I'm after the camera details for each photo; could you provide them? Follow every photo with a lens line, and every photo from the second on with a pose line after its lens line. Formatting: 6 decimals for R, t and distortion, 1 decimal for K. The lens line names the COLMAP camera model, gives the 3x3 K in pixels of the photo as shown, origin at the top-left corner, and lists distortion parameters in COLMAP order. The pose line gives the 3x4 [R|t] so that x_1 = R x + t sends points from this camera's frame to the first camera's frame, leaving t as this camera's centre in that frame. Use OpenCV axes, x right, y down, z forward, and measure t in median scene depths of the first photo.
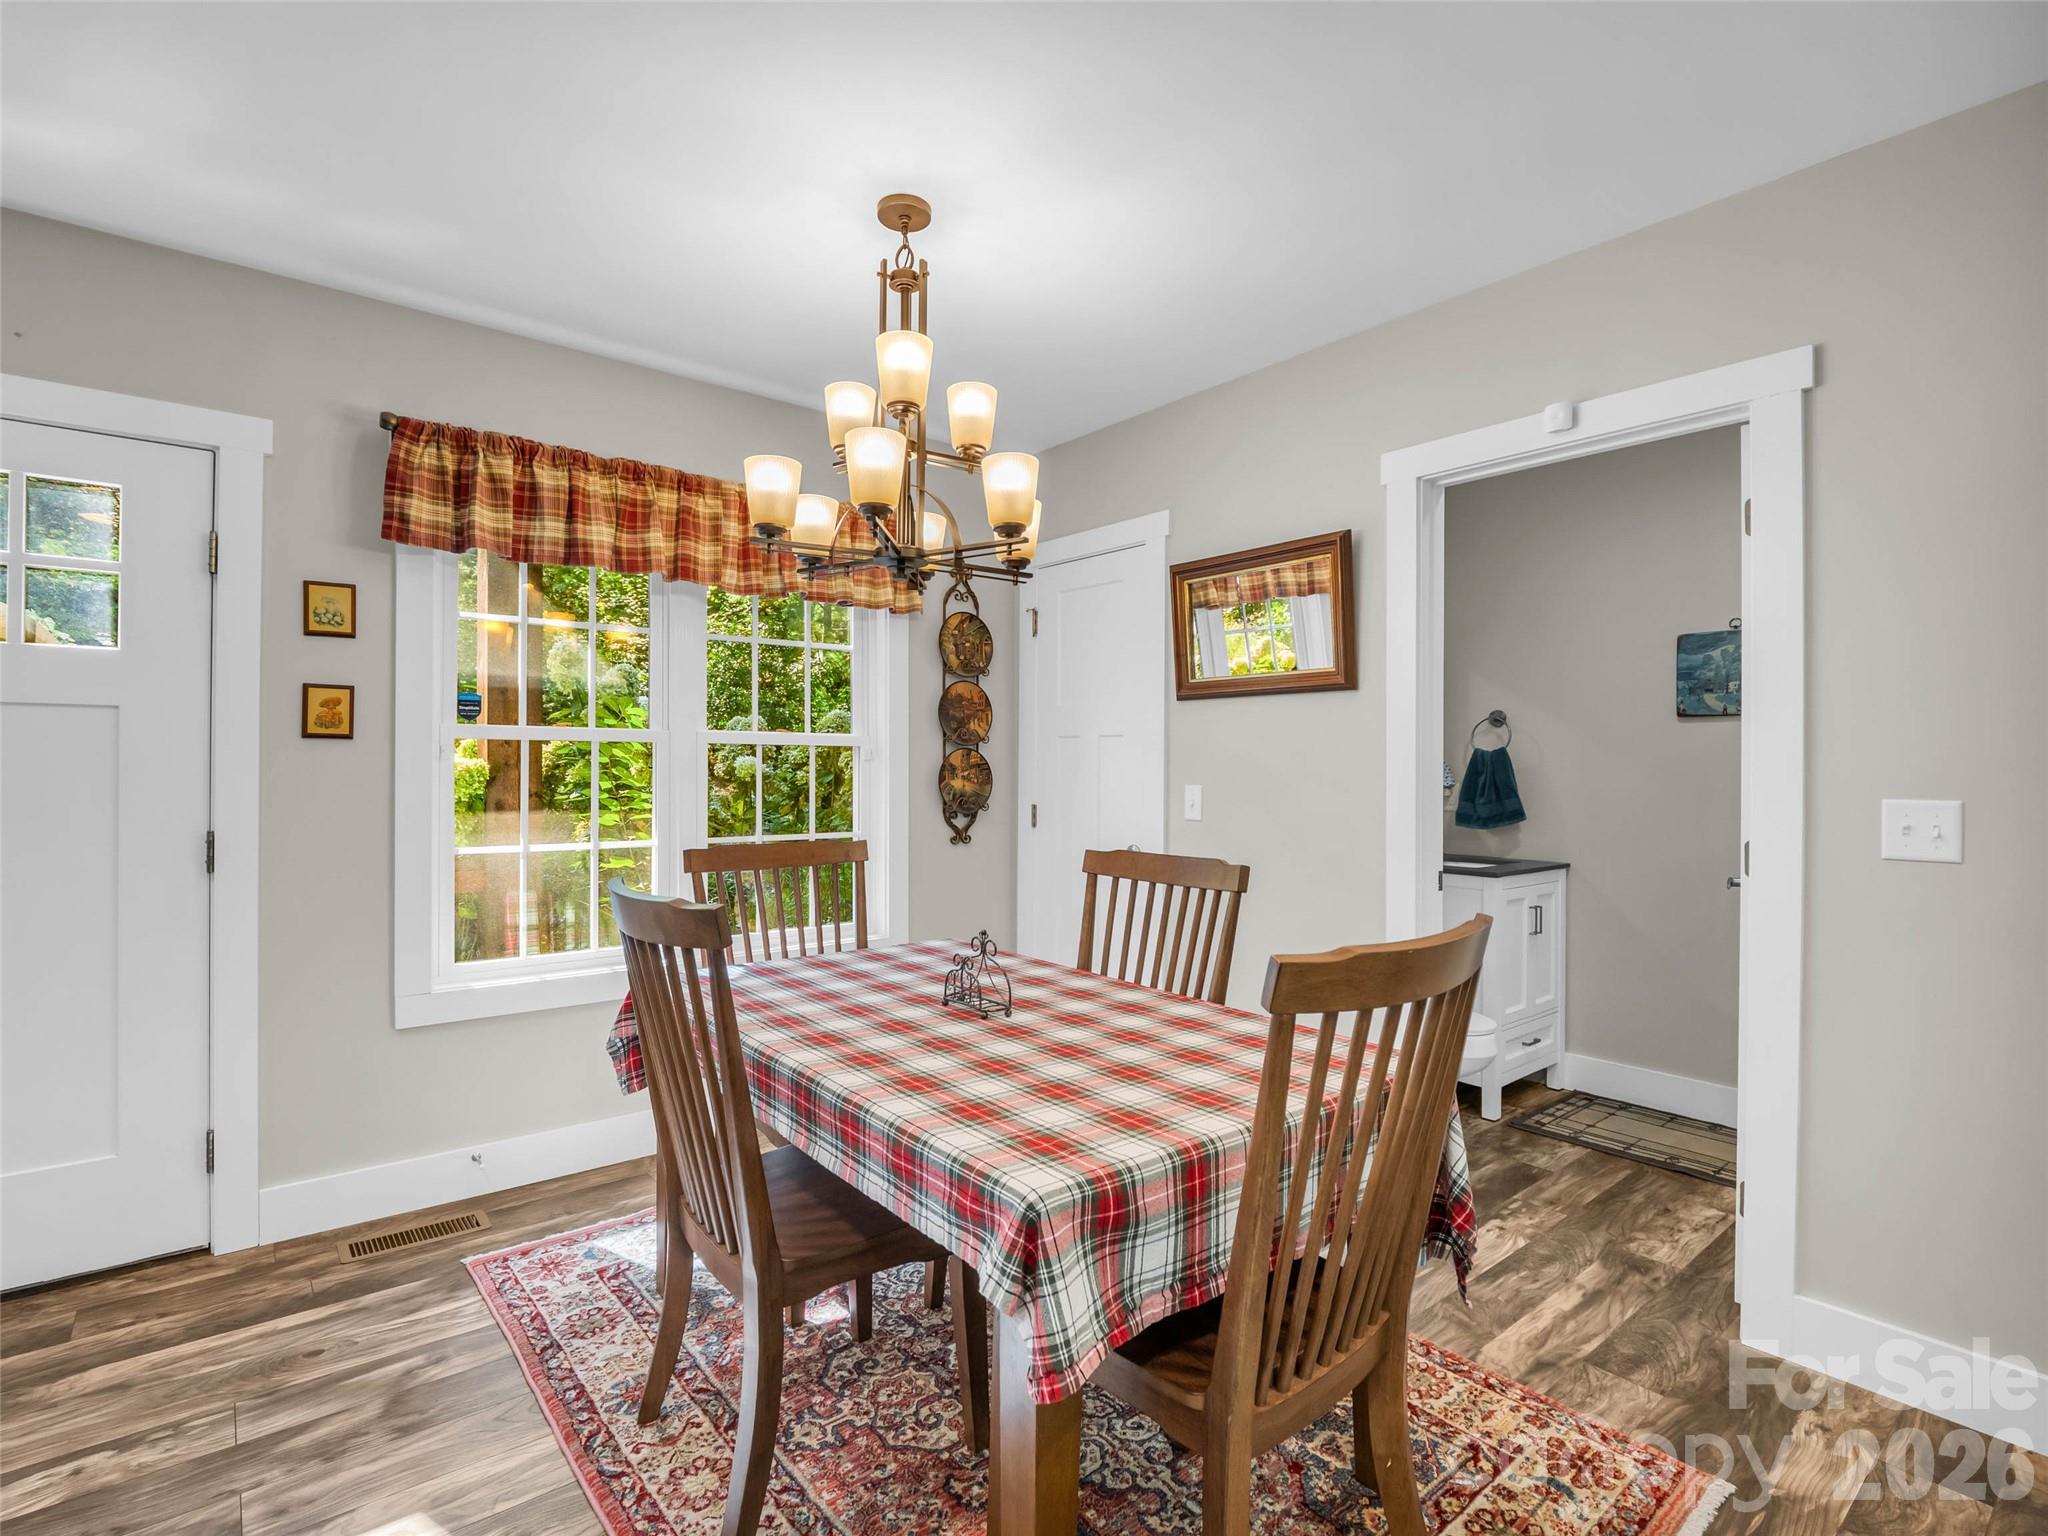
lens RADIAL K [[998.8, 0, 1022.8], [0, 998.8, 765.3], [0, 0, 1]] dist [-0.009178, -0.003505]
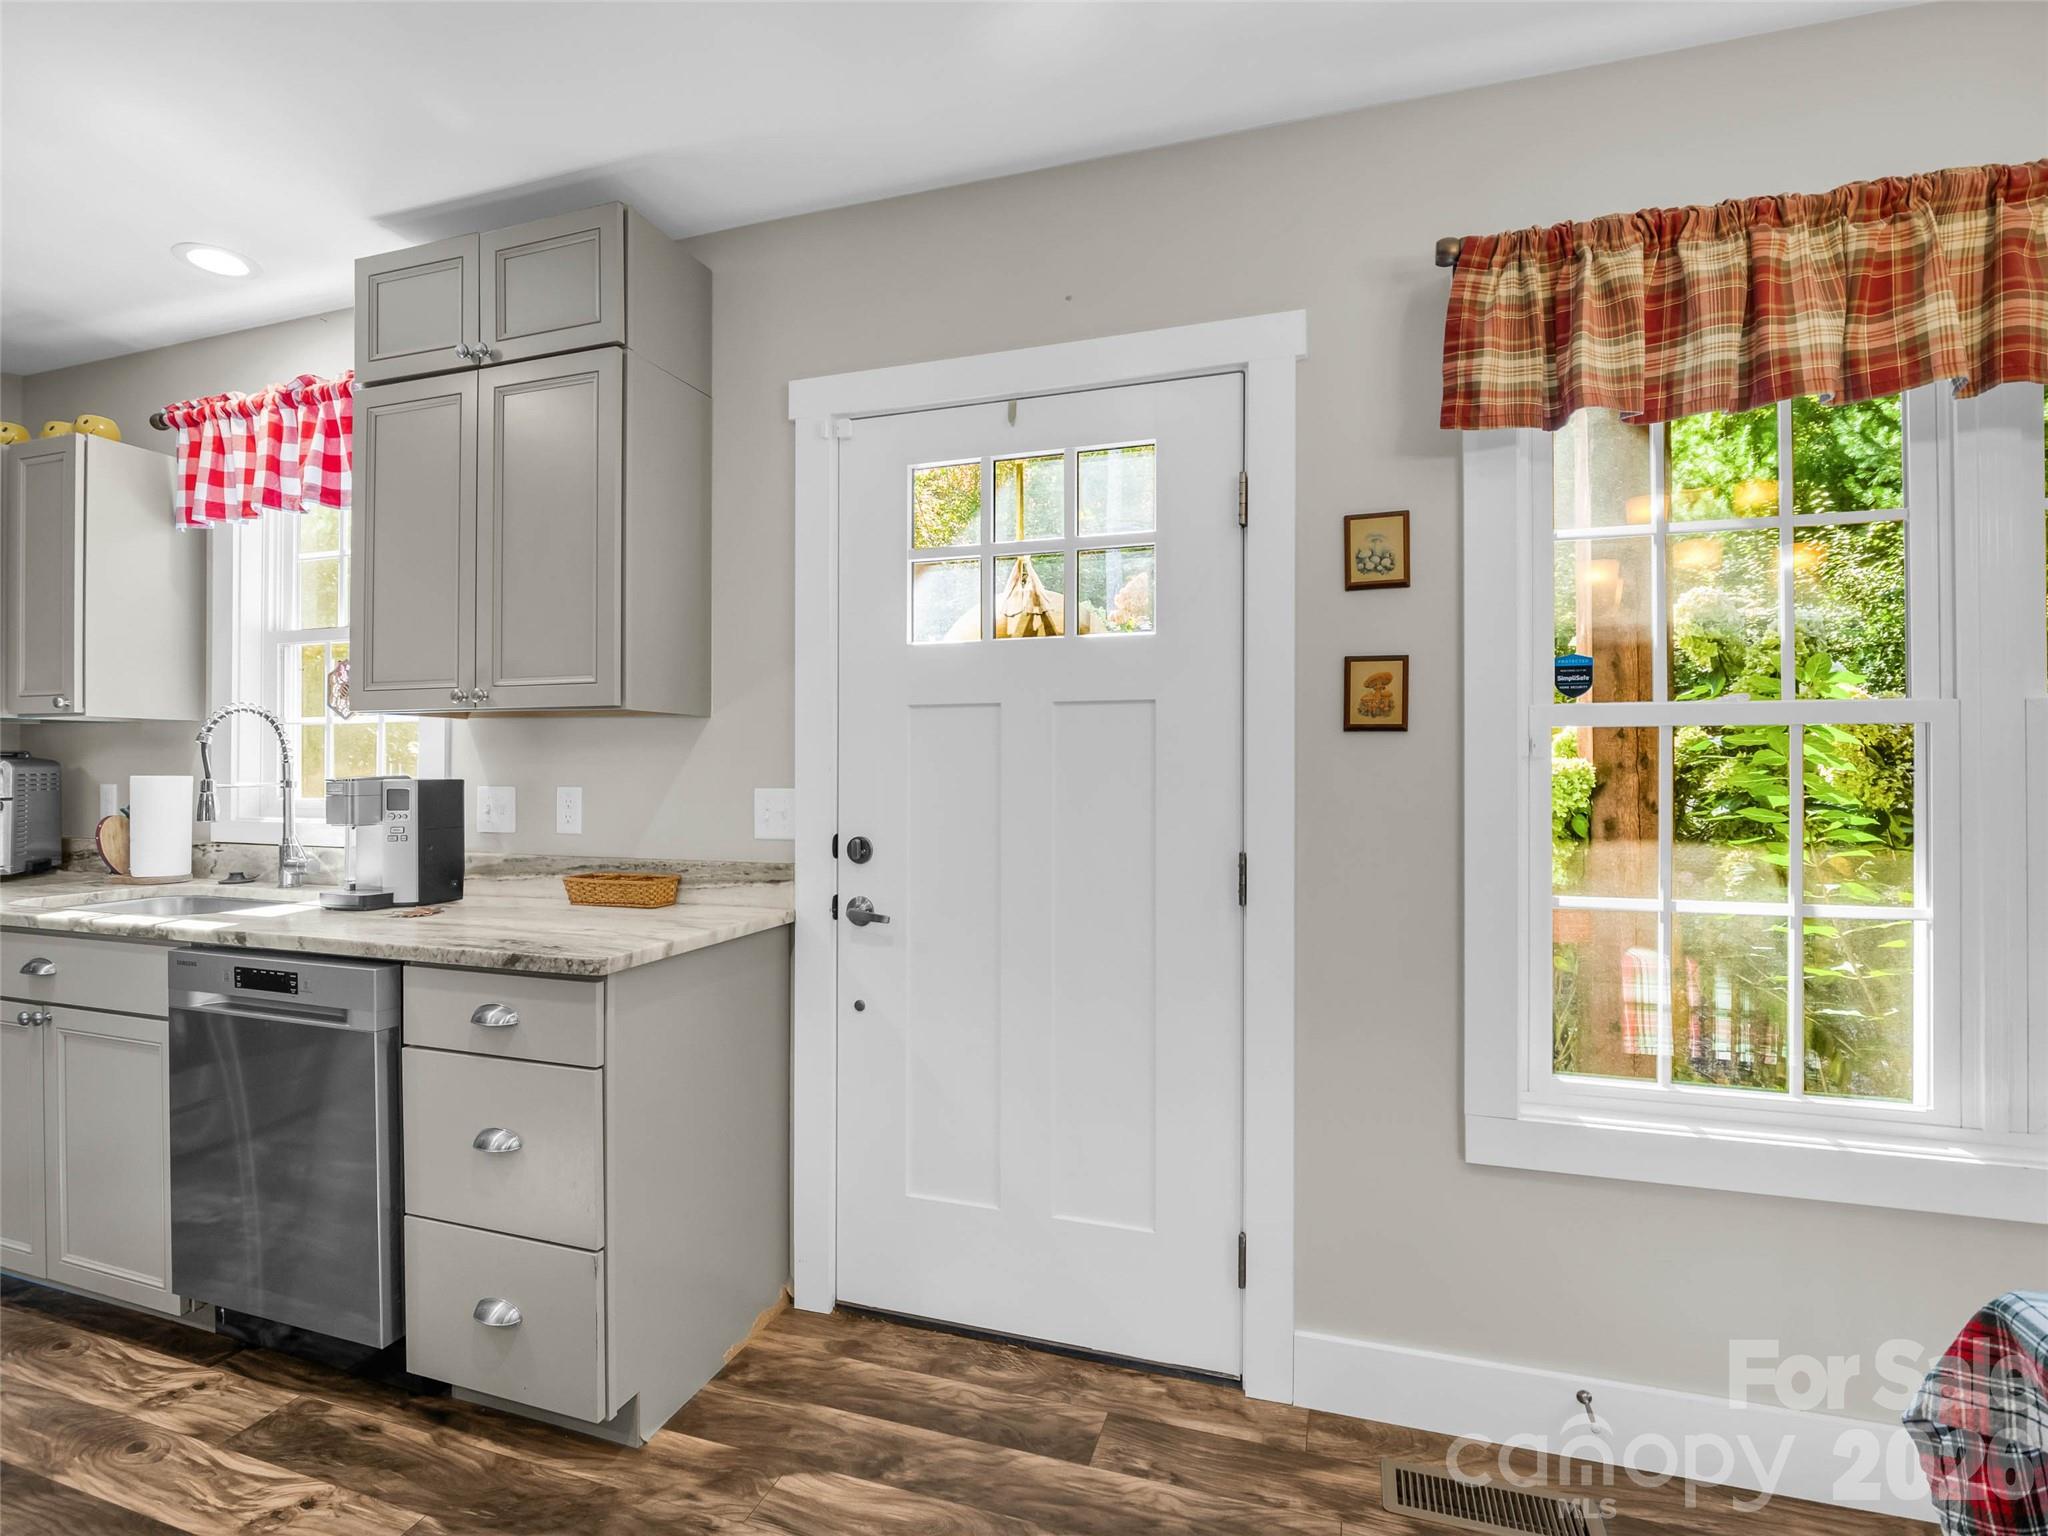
lens RADIAL K [[998.8, 0, 1017.4], [0, 998.8, 768.2], [0, 0, 1]] dist [-0.009178, -0.003505]
pose [[0.539457, -0.004597, -0.842000, -0.215210], [0.005076, 0.999985, -0.002207, -0.000193], [0.841998, -0.003083, 0.539472, 0.363351]]
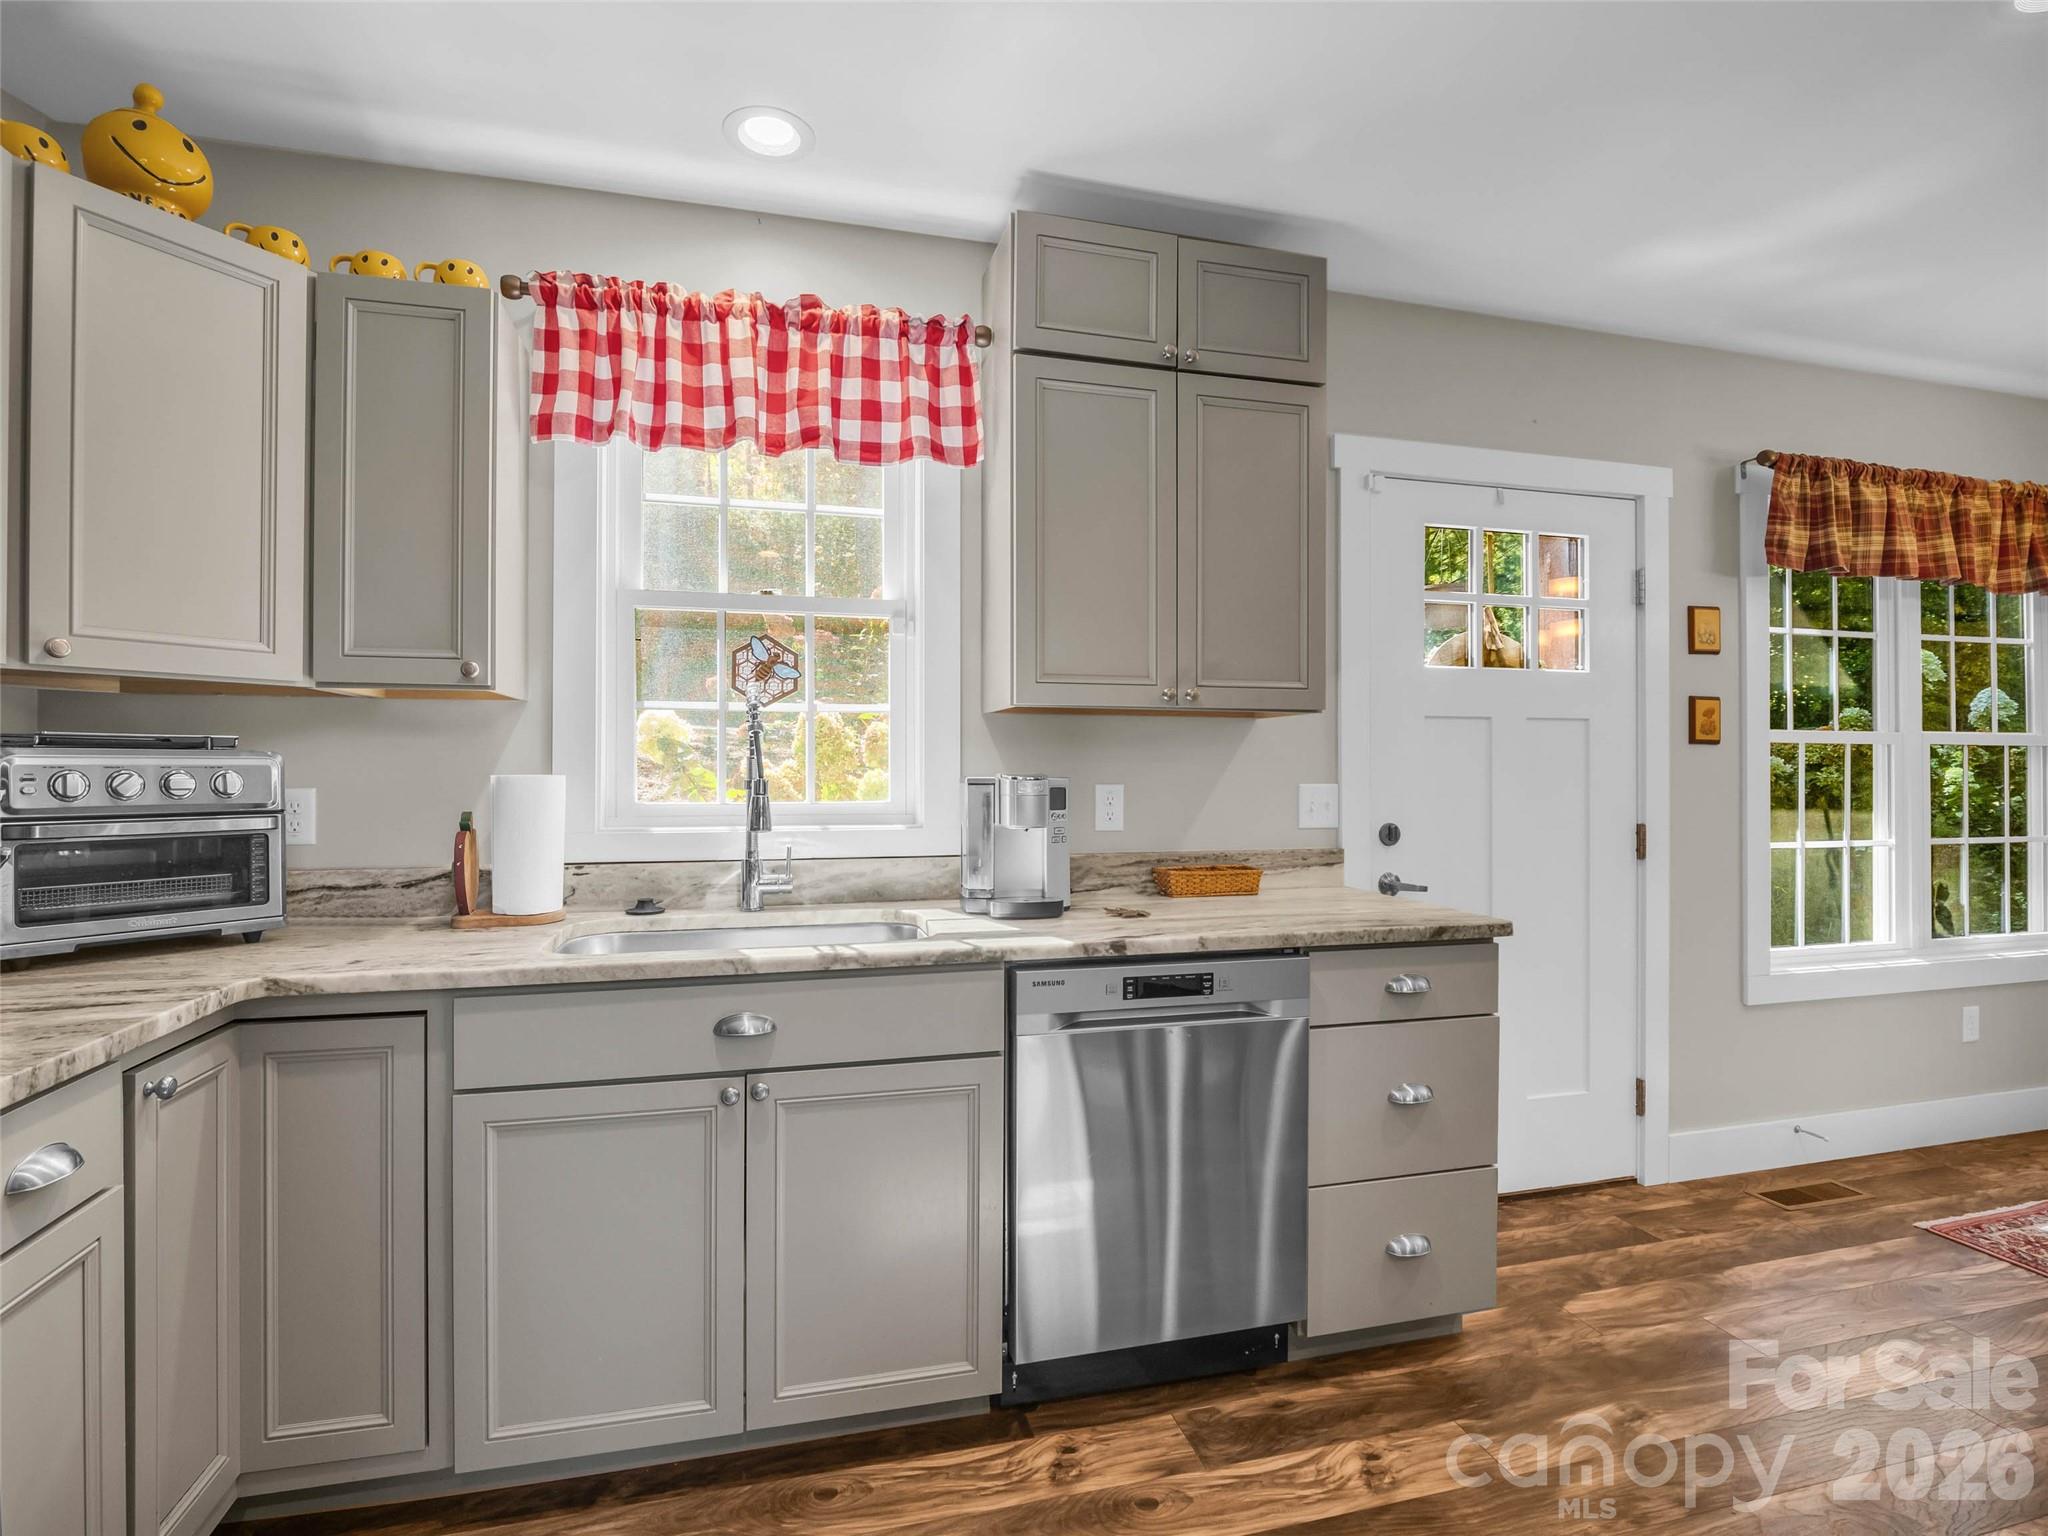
lens RADIAL K [[998.8, 0, 1028.7], [0, 998.8, 768.1], [0, 0, 1]] dist [-0.009178, -0.003505]
pose [[0.912790, -0.002012, -0.408424, -0.864136], [0.003329, 0.999991, 0.002514, -0.004578], [0.408415, -0.003655, 0.912789, -0.322779]]
